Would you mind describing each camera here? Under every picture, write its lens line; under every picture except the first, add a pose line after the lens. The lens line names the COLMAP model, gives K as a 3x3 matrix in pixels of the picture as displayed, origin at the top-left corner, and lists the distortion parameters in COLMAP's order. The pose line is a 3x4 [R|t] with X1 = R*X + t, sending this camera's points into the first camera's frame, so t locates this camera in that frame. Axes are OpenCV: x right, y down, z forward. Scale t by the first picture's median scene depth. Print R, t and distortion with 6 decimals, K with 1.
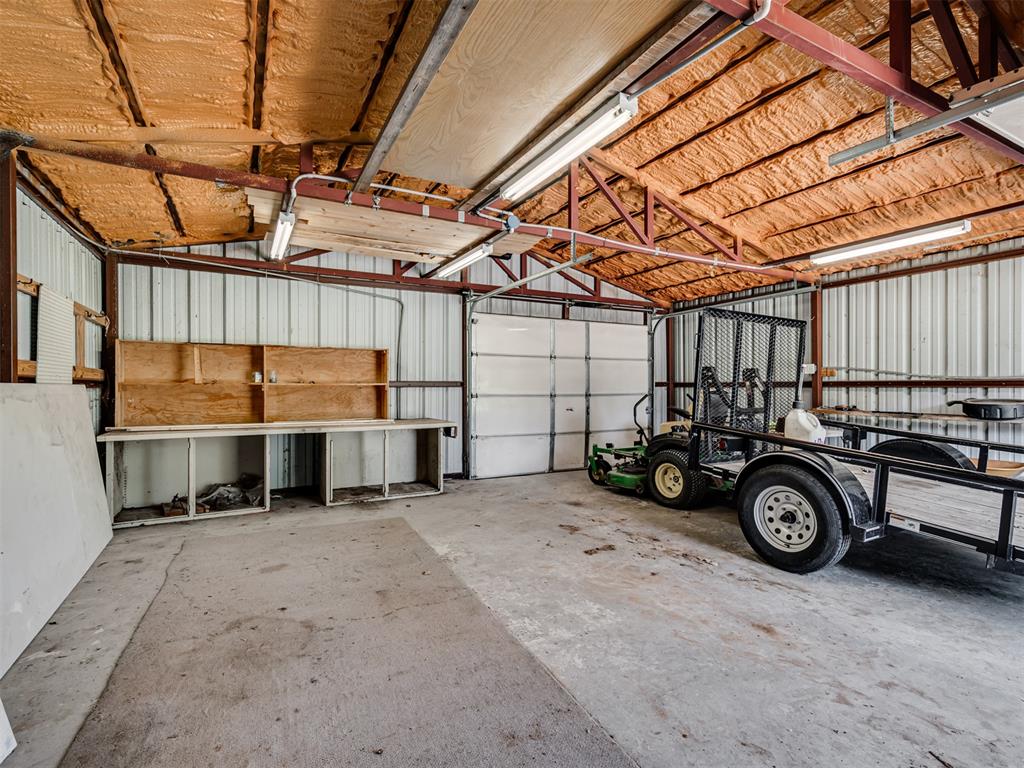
lens RADIAL K [[513.5, 0, 518.1], [0, 513.5, 380.8], [0, 0, 1]] dist [0.006338, -0.000077]
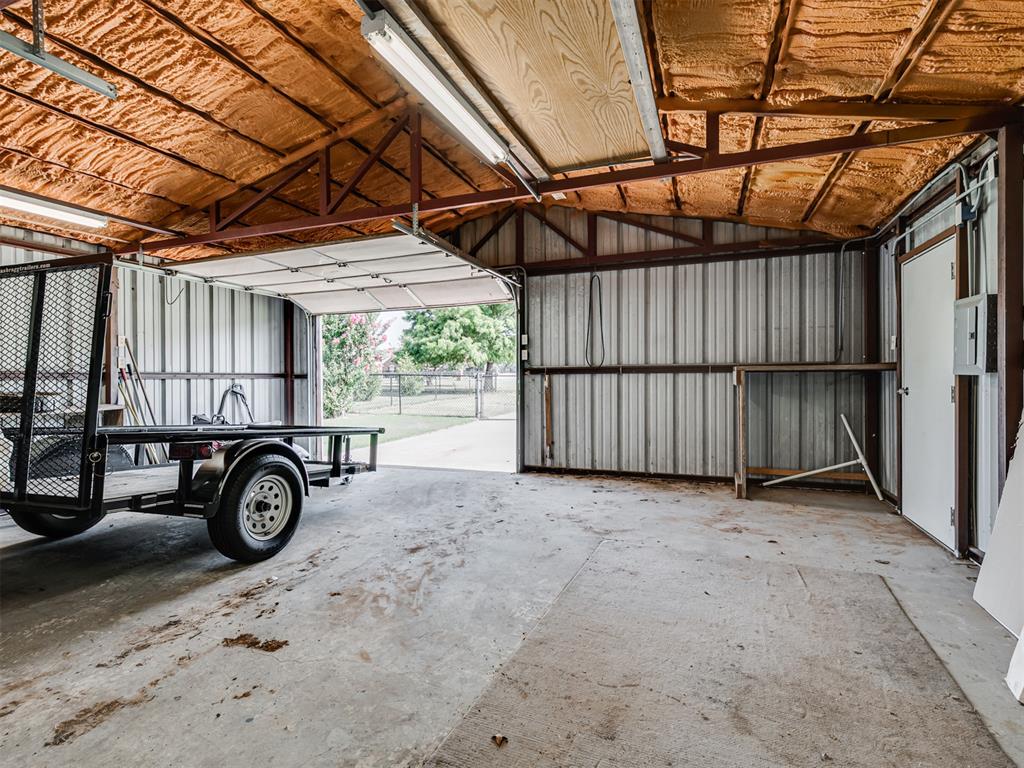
lens RADIAL K [[513.5, 0, 518.1], [0, 513.5, 380.8], [0, 0, 1]] dist [0.006338, -0.000077]
pose [[-0.666976, -0.002098, 0.745076, -0.557864], [-0.000693, 0.999997, 0.002195, 0.017140], [-0.745079, 0.000948, -0.666976, 1.298489]]
